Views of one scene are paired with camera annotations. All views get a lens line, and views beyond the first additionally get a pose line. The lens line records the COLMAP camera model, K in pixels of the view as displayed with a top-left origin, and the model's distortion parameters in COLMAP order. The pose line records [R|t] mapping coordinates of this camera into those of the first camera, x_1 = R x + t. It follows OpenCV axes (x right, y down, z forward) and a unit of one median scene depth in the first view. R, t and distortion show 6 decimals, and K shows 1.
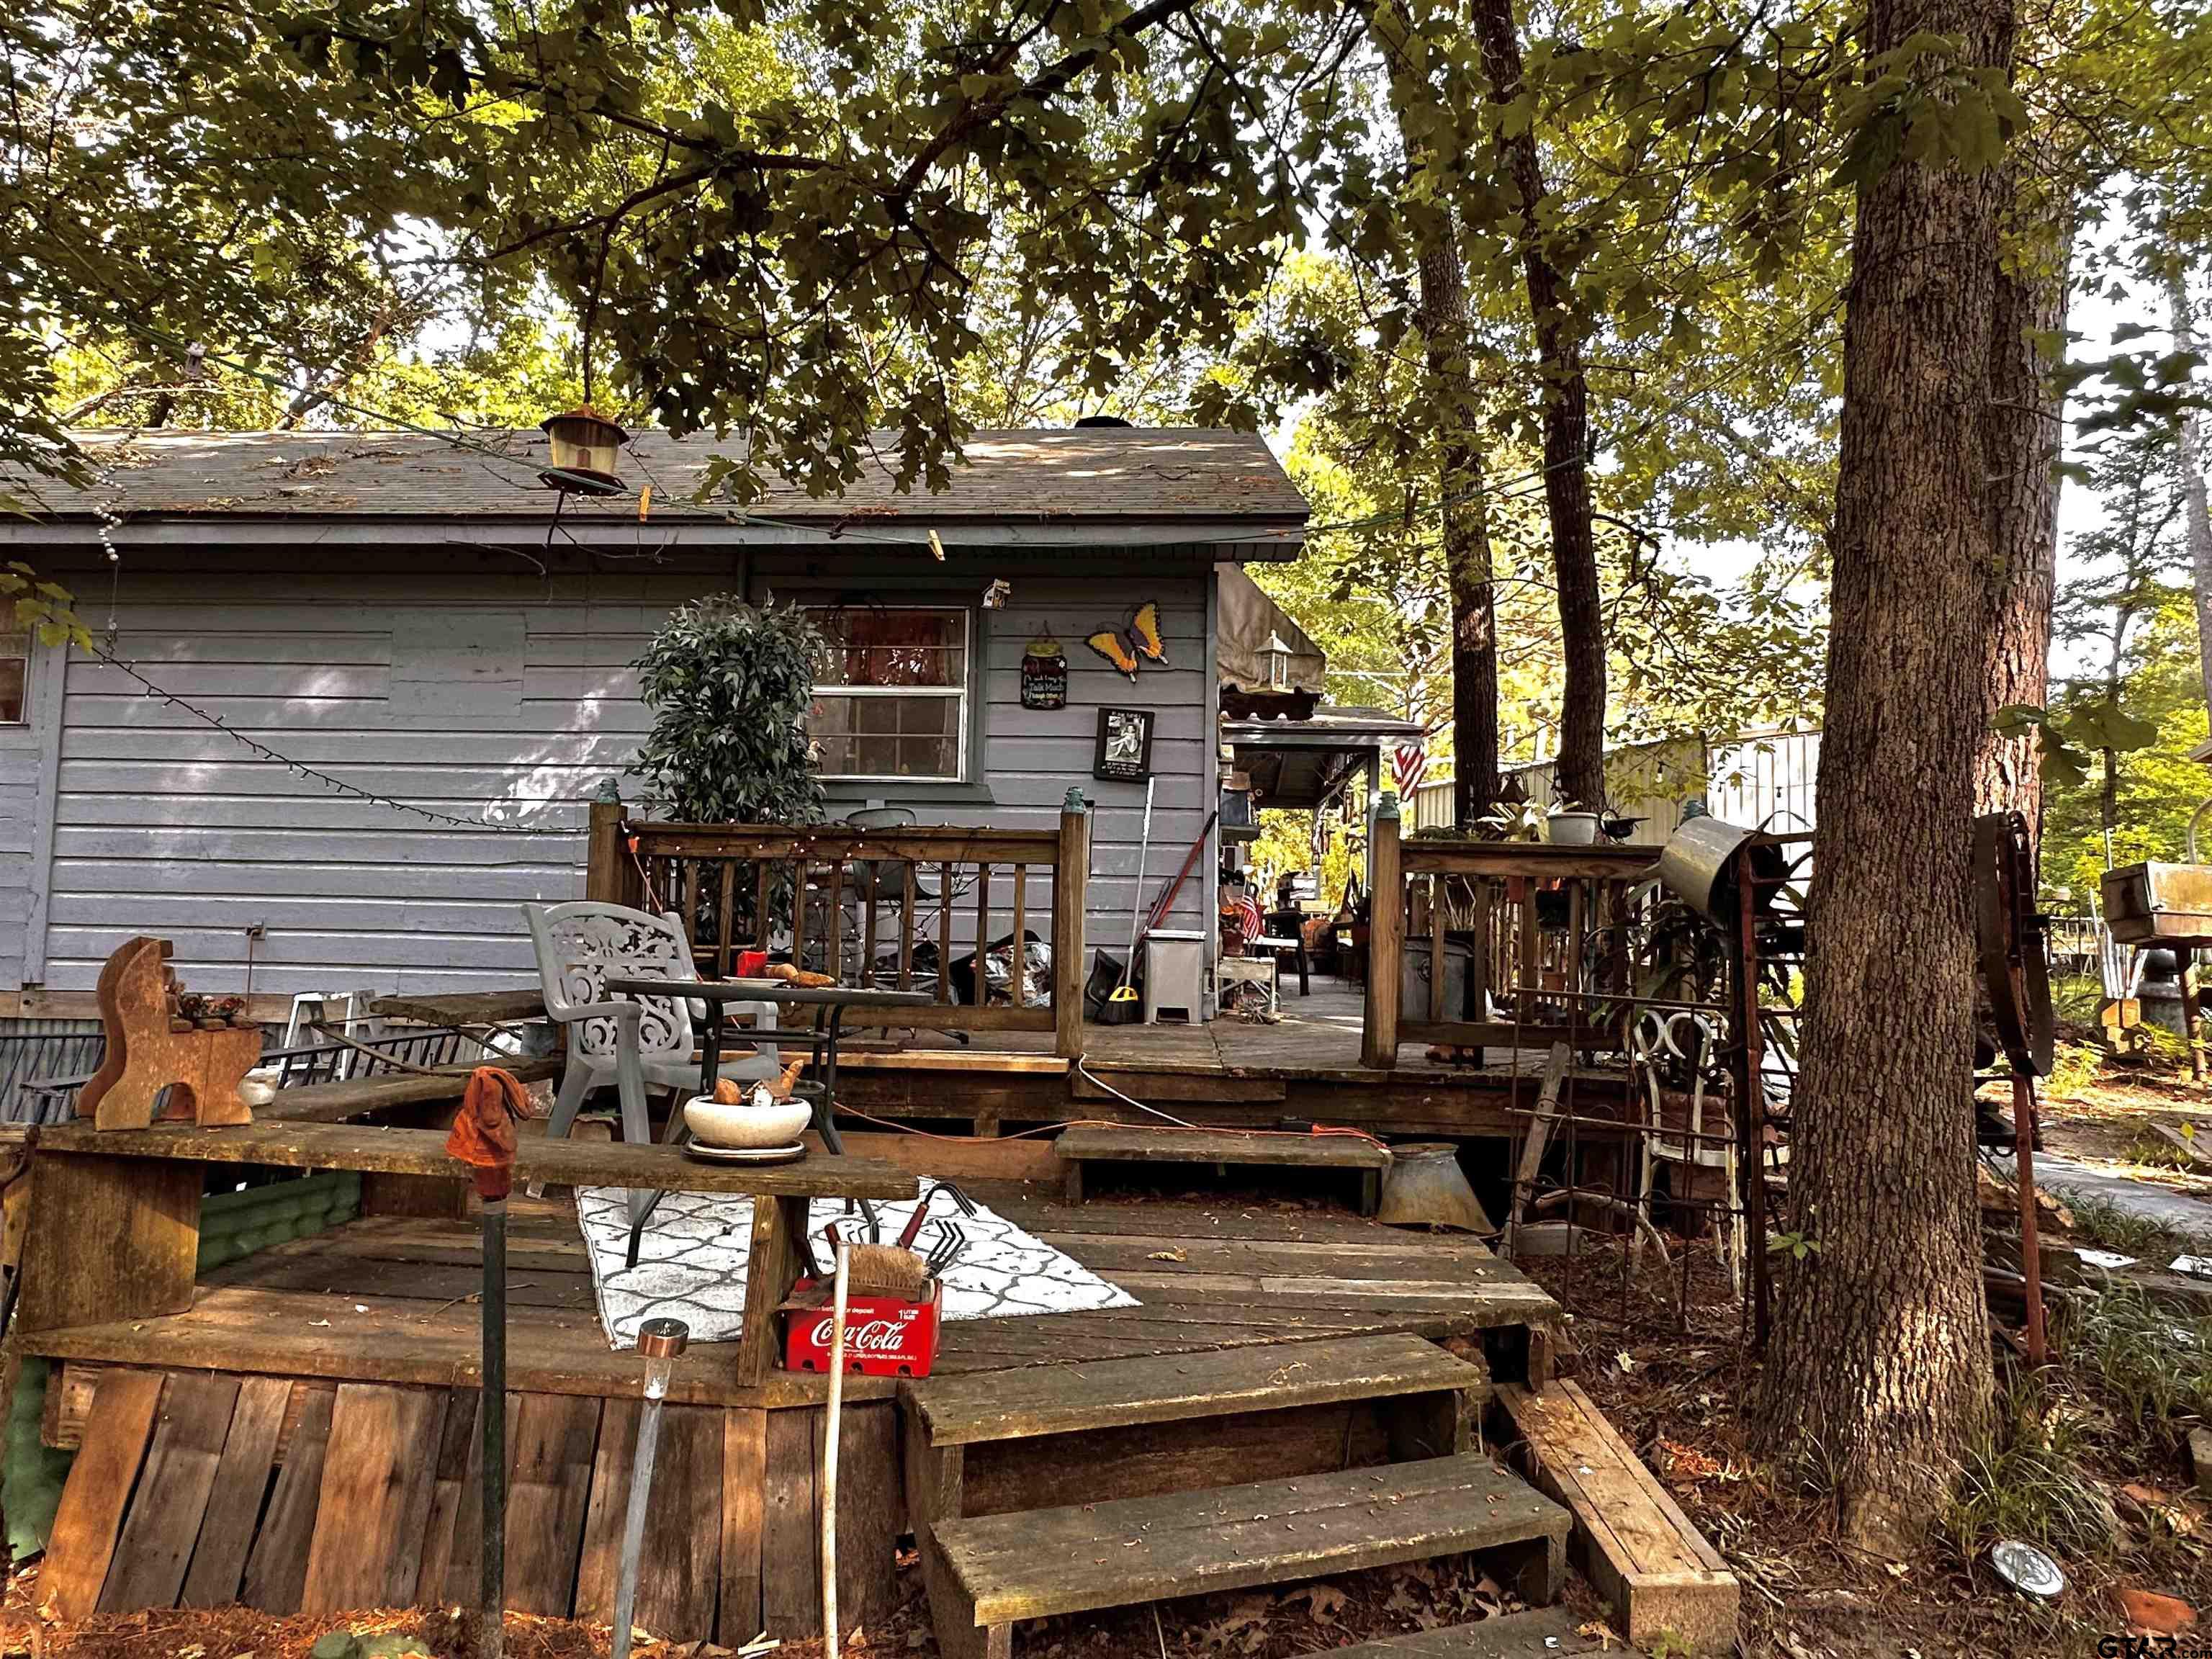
lens RADIAL K [[1325.3, 0, 1097.1], [0, 1325.3, 834.9], [0, 0, 1]] dist [-0.008067, 0.004079]
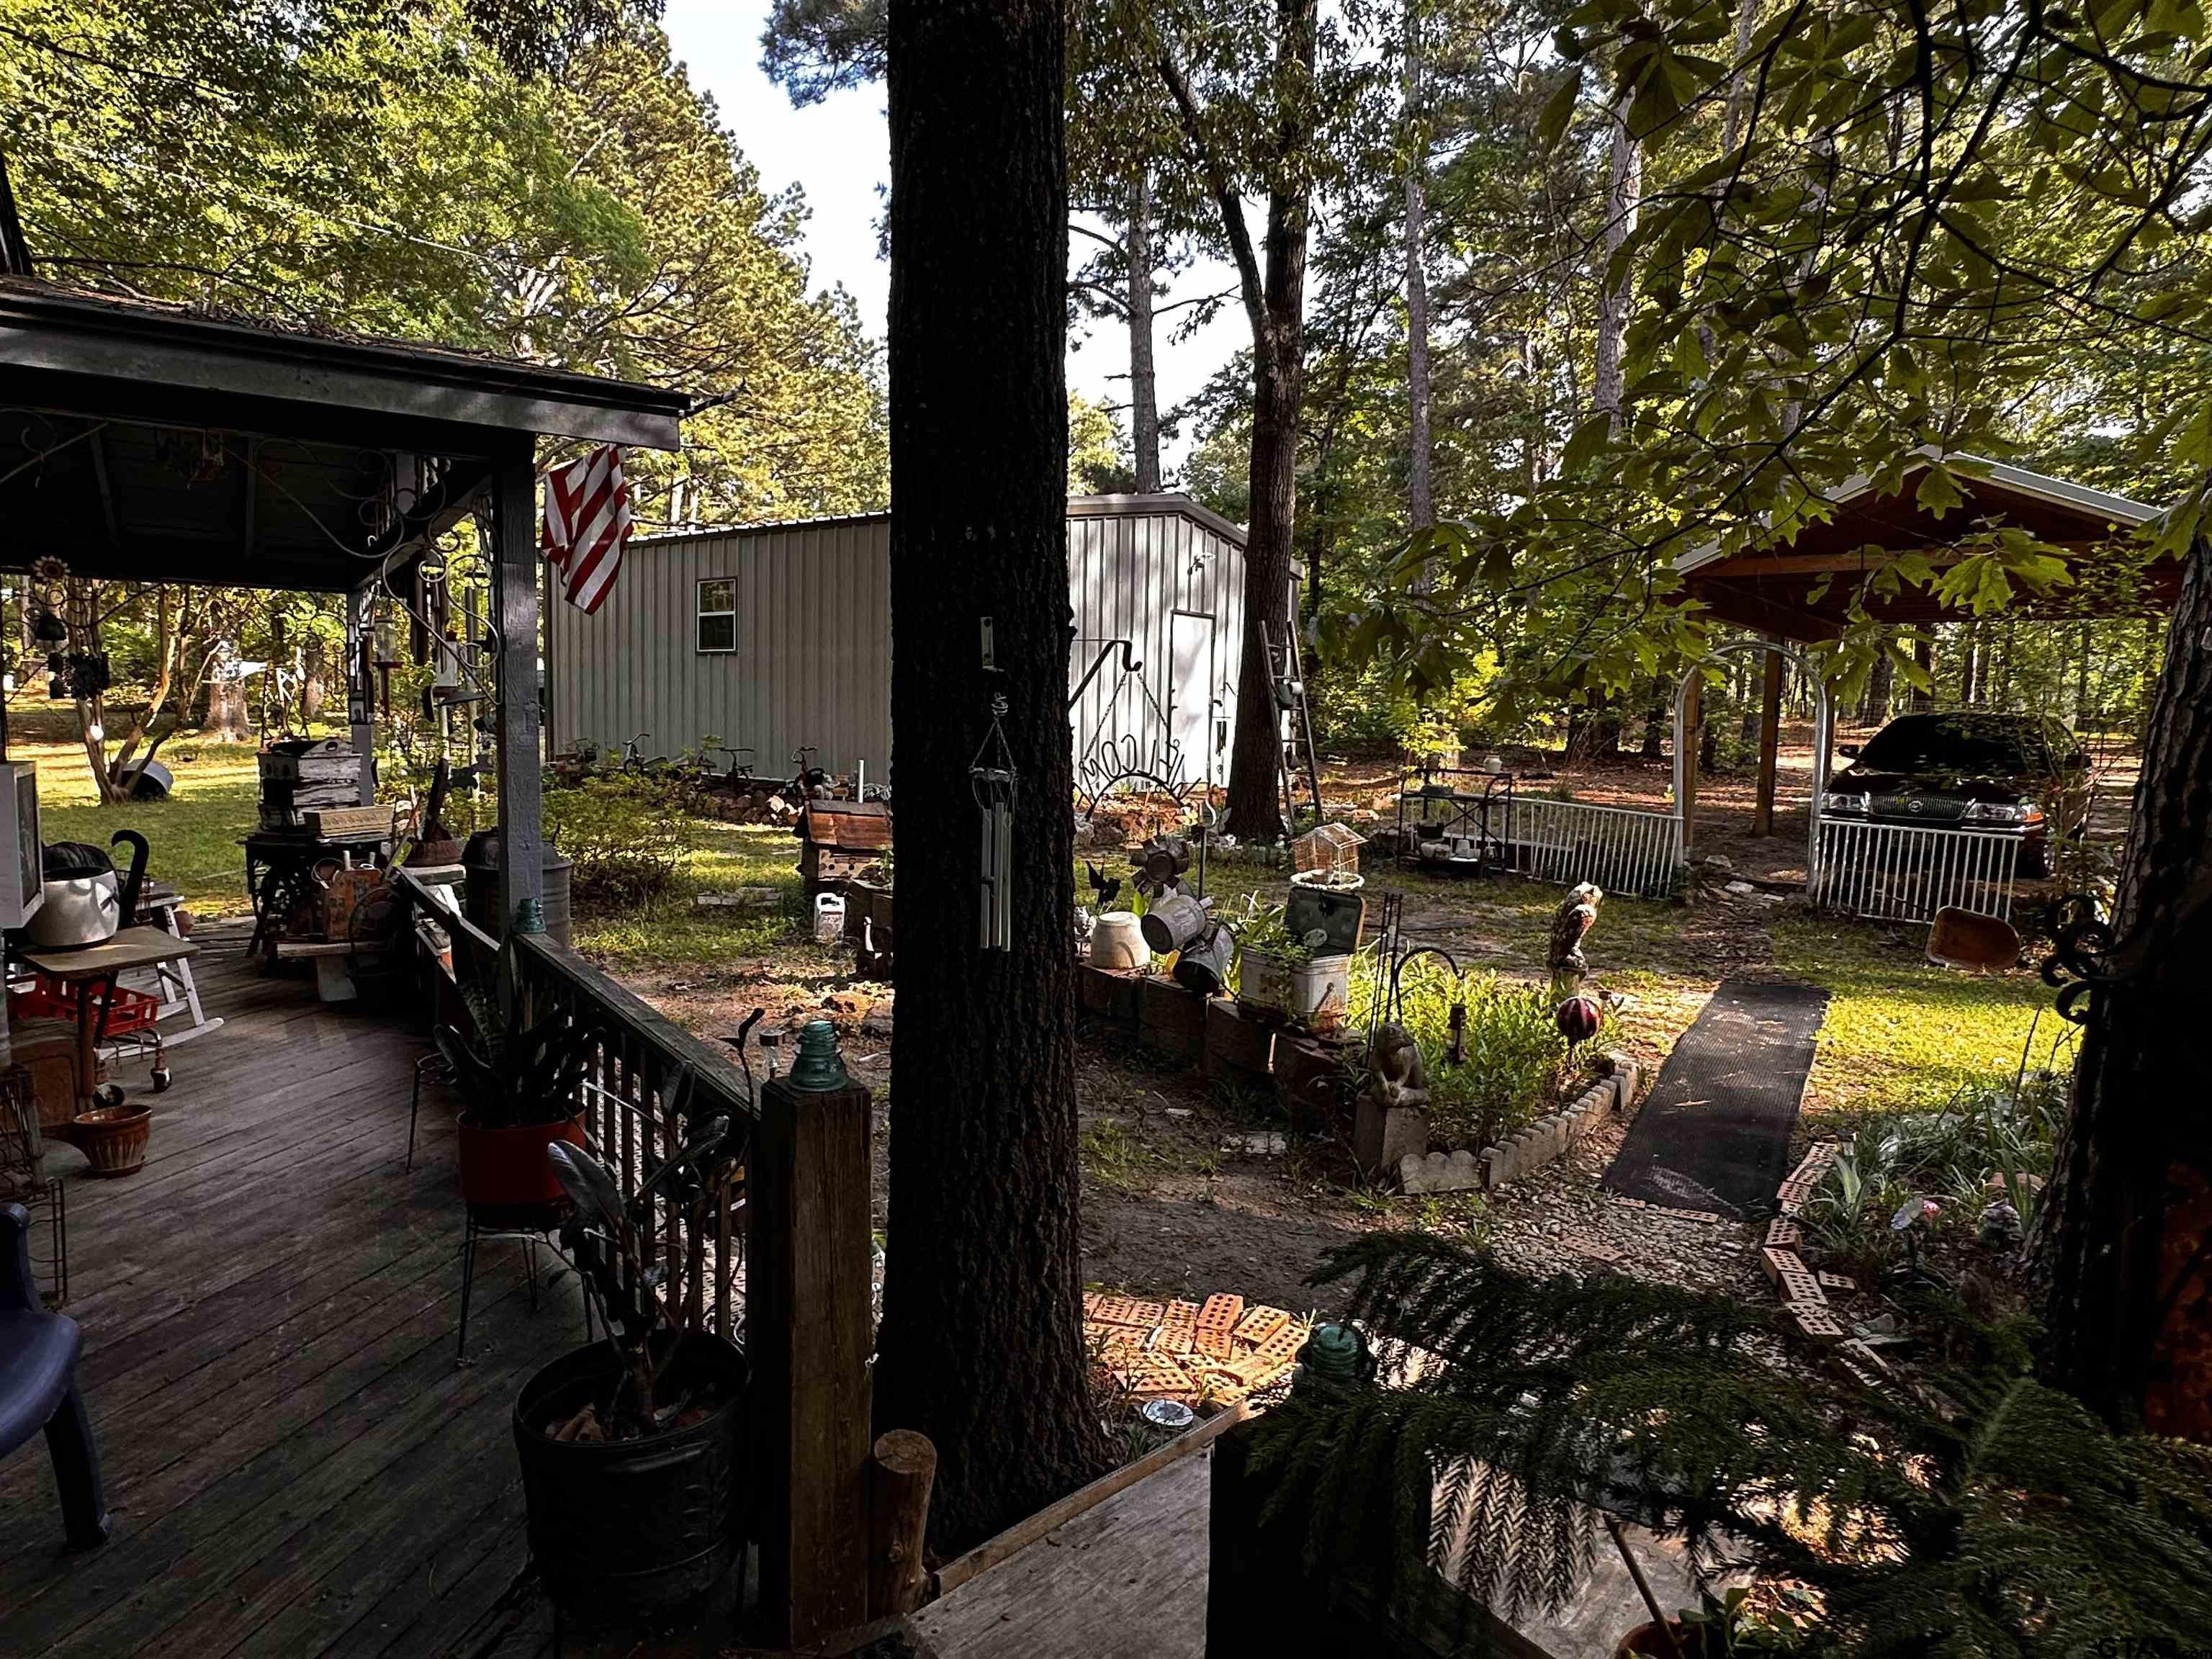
lens RADIAL K [[1325.3, 0, 1101.8], [0, 1325.3, 839.0], [0, 0, 1]] dist [-0.008067, 0.004079]
pose [[0.796796, -0.062247, 0.601034, 0.106287], [-0.046009, 0.985542, 0.163064, -0.026576], [-0.602494, -0.157582, 0.782412, 0.553254]]
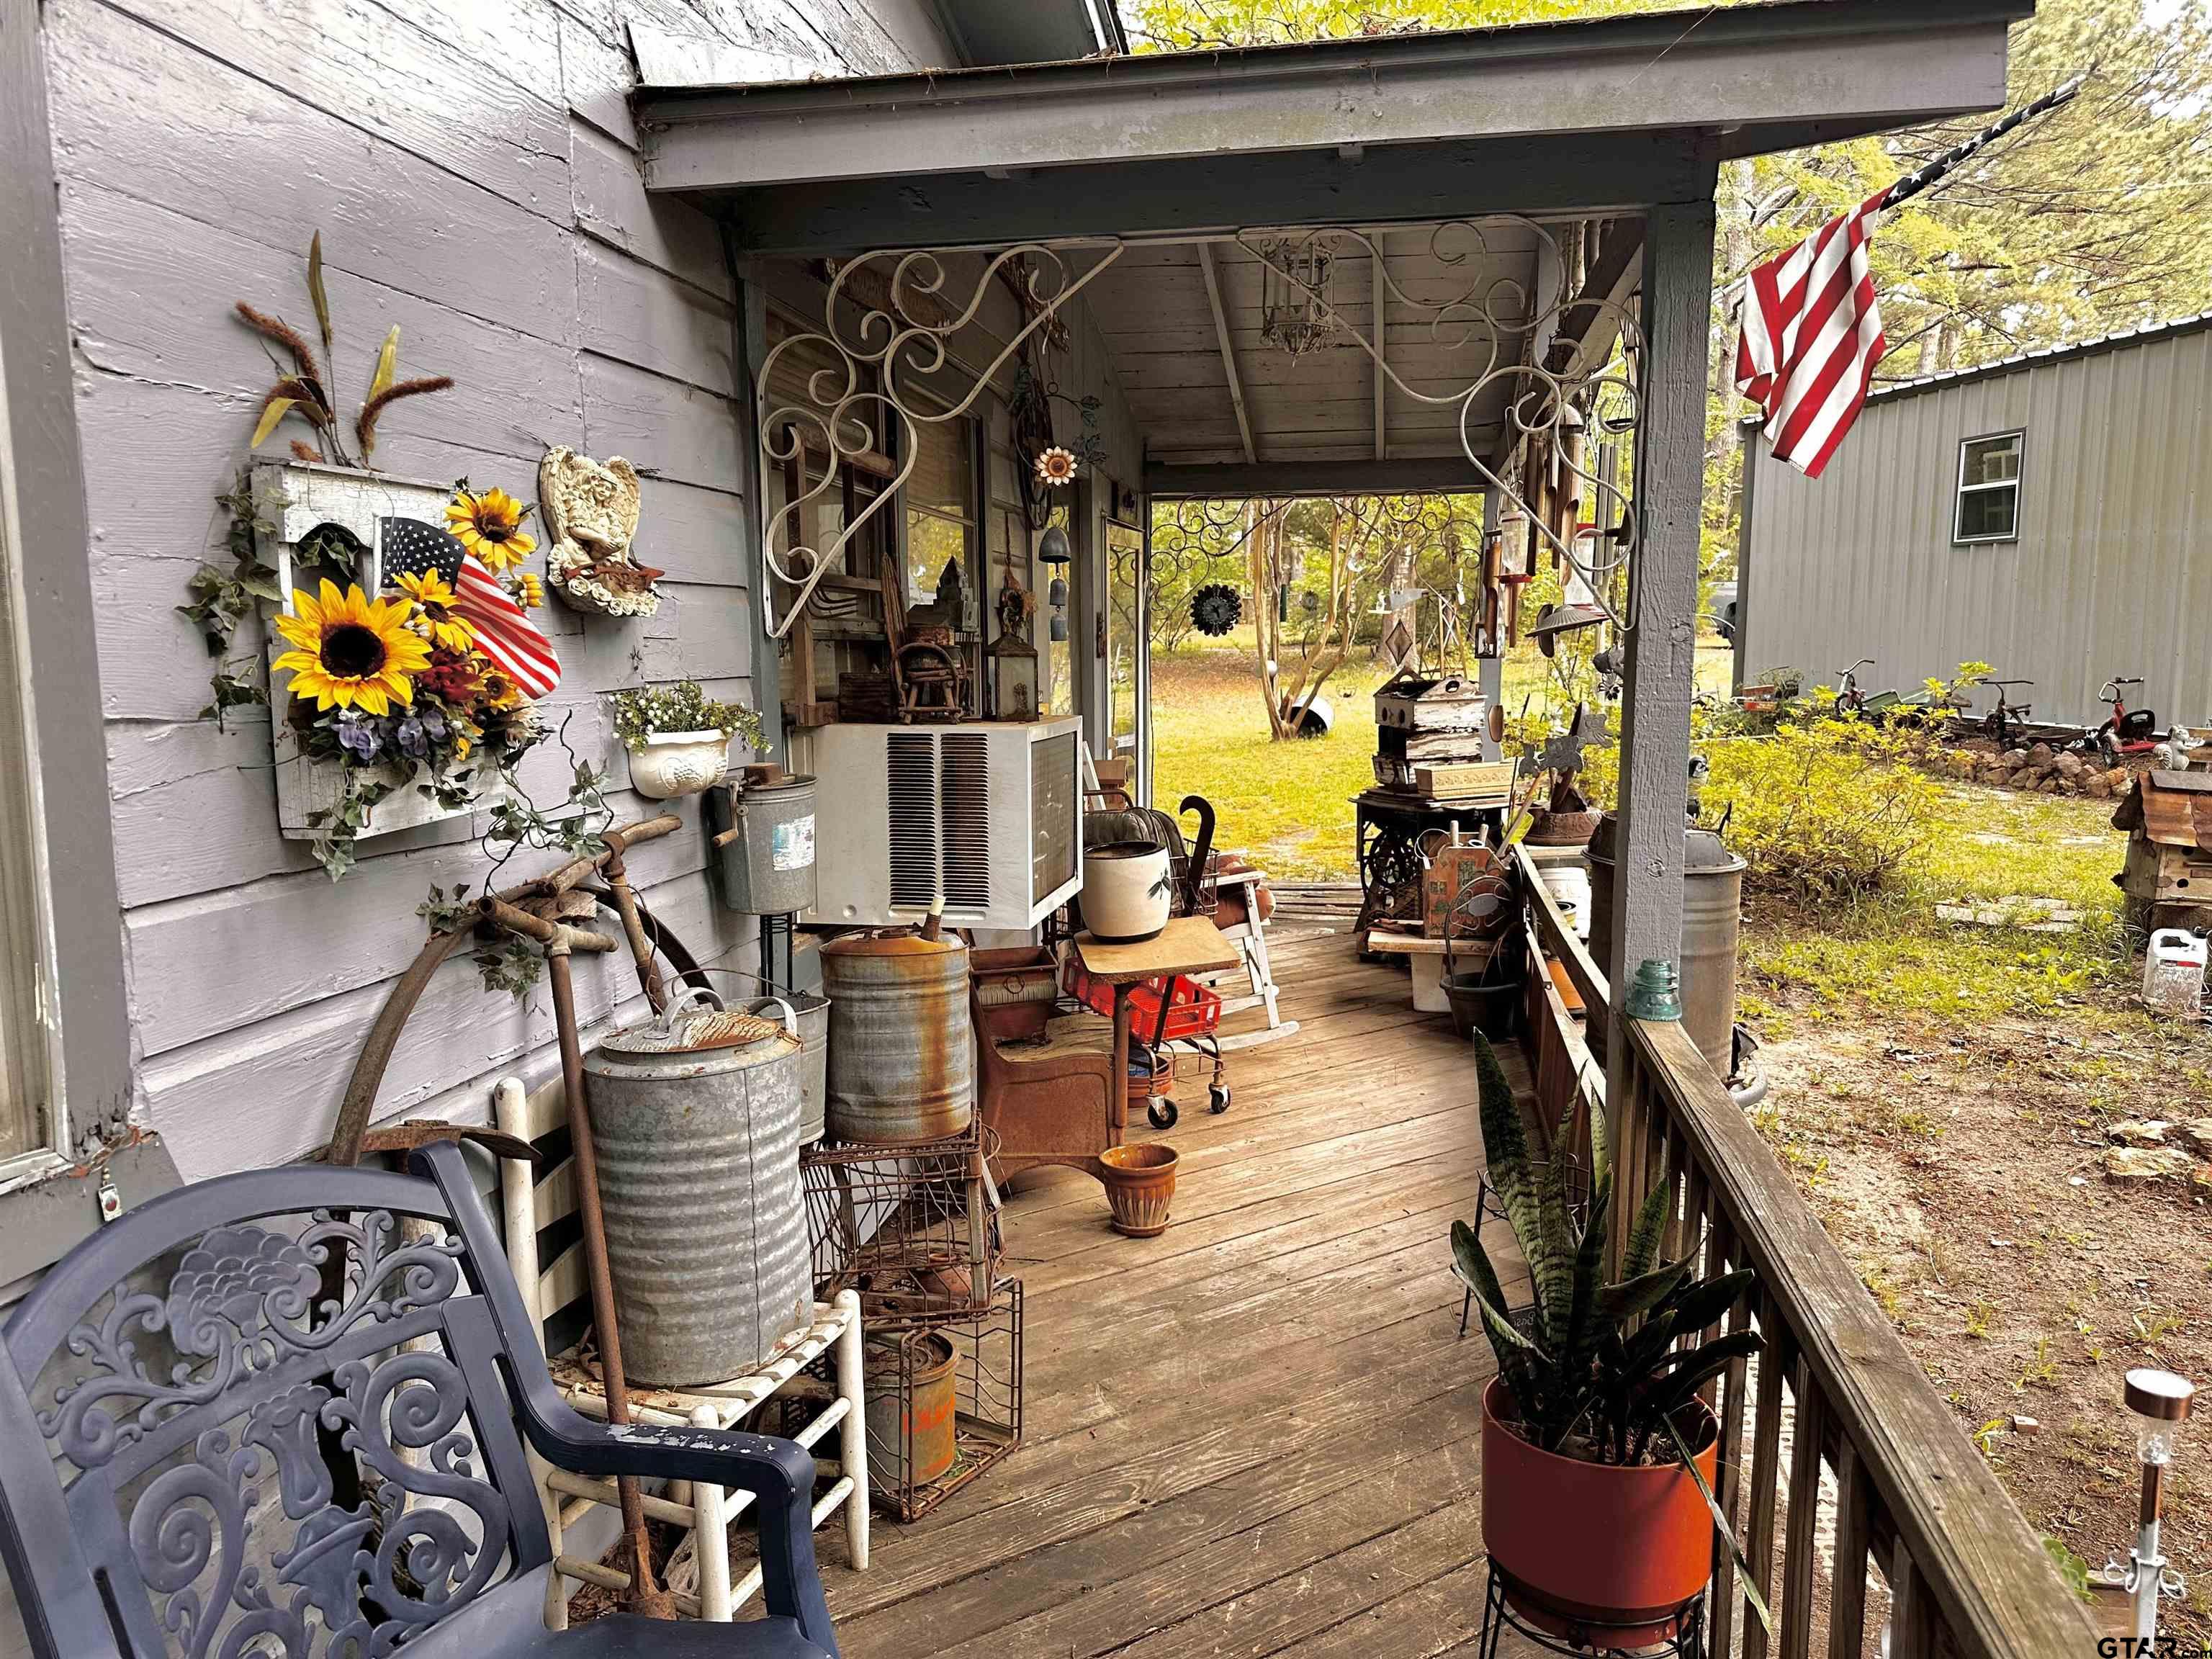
lens RADIAL K [[1571.8, 0, 1104.0], [0, 1571.8, 842.8], [0, 0, 1]] dist [0.044818, -0.045824]
pose [[0.991700, -0.009387, -0.128231, 0.133010], [0.035711, 0.978200, 0.204572, -0.020626], [0.123516, -0.207453, 0.970416, 0.642295]]
